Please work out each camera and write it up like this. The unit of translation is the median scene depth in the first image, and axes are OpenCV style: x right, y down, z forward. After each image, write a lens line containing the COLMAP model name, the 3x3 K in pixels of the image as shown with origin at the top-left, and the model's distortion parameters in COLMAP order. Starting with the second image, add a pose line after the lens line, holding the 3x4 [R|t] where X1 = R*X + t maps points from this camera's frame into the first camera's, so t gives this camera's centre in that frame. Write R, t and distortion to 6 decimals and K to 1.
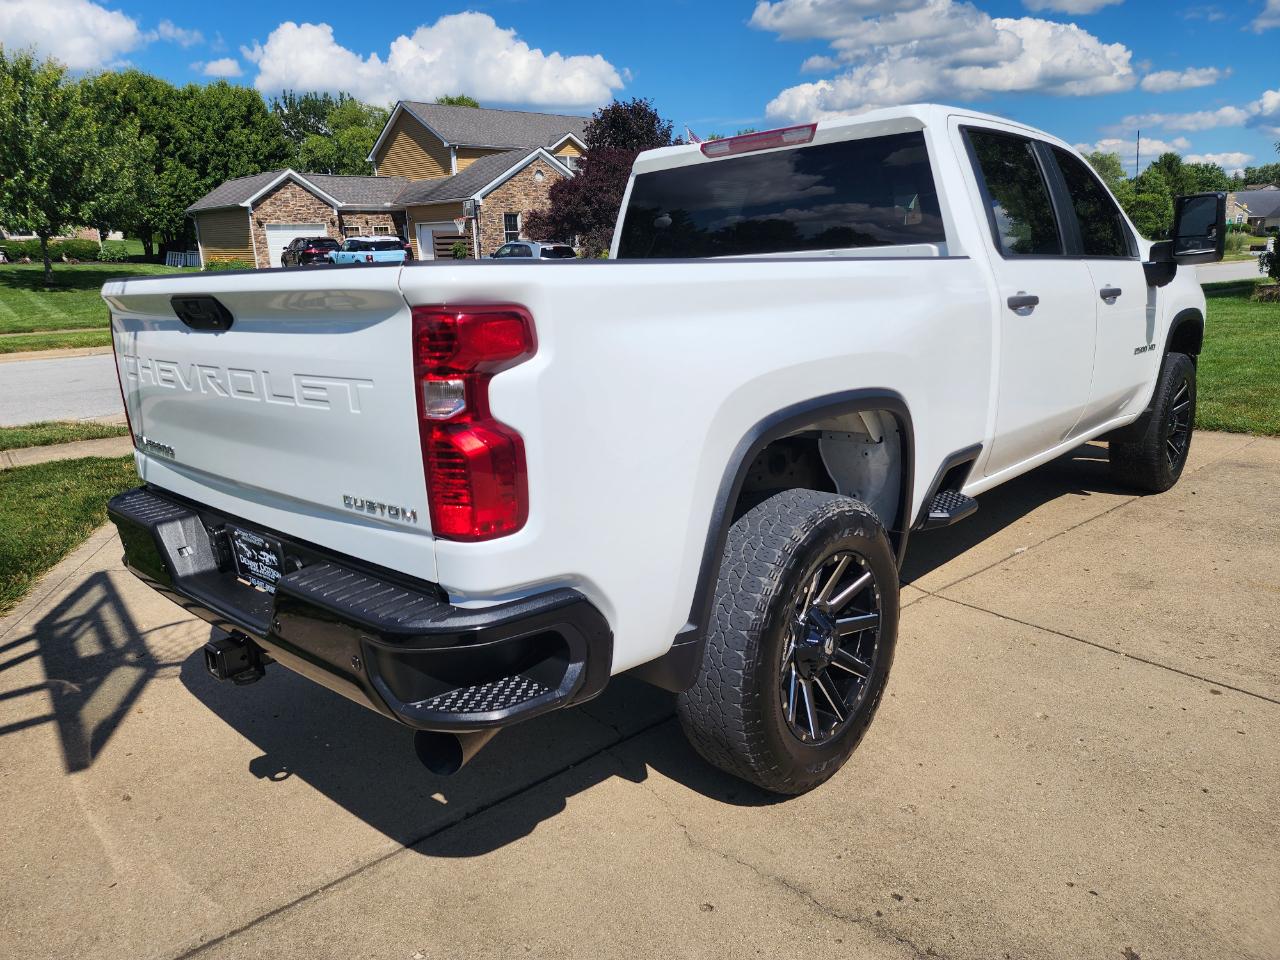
lens RADIAL K [[869.2, 0, 642.6], [0, 869.2, 469.8], [0, 0, 1]] dist [0.070719, -0.072752]
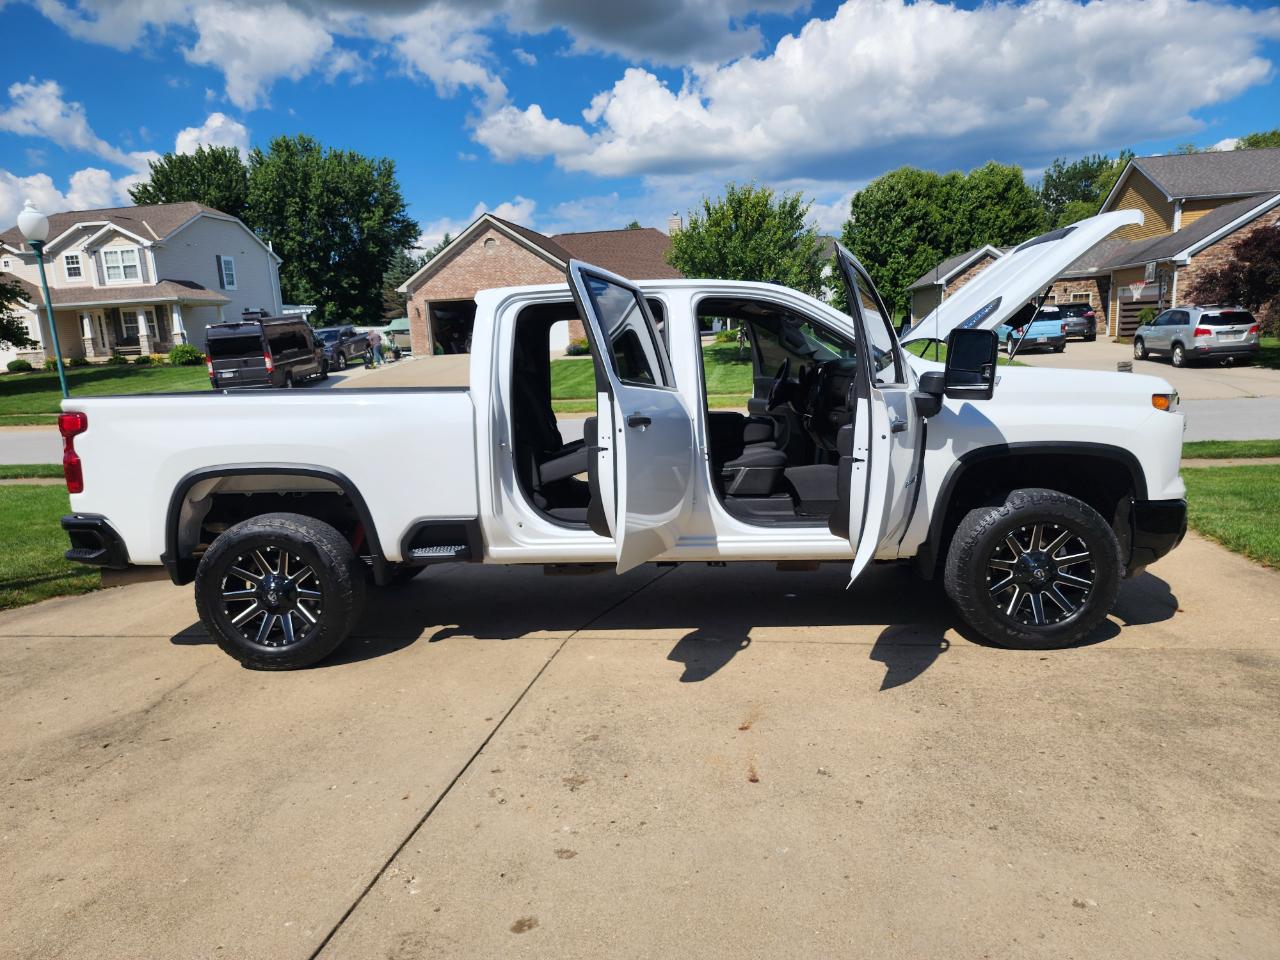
lens RADIAL K [[877.9, 0, 619.2], [0, 877.9, 493.0], [0, 0, 1]] dist [0.057495, -0.058599]
pose [[0.642775, 0.122346, -0.756222, 2.005190], [-0.156309, 0.987342, 0.026878, -0.178284], [0.749938, 0.100928, 0.653763, 0.274996]]
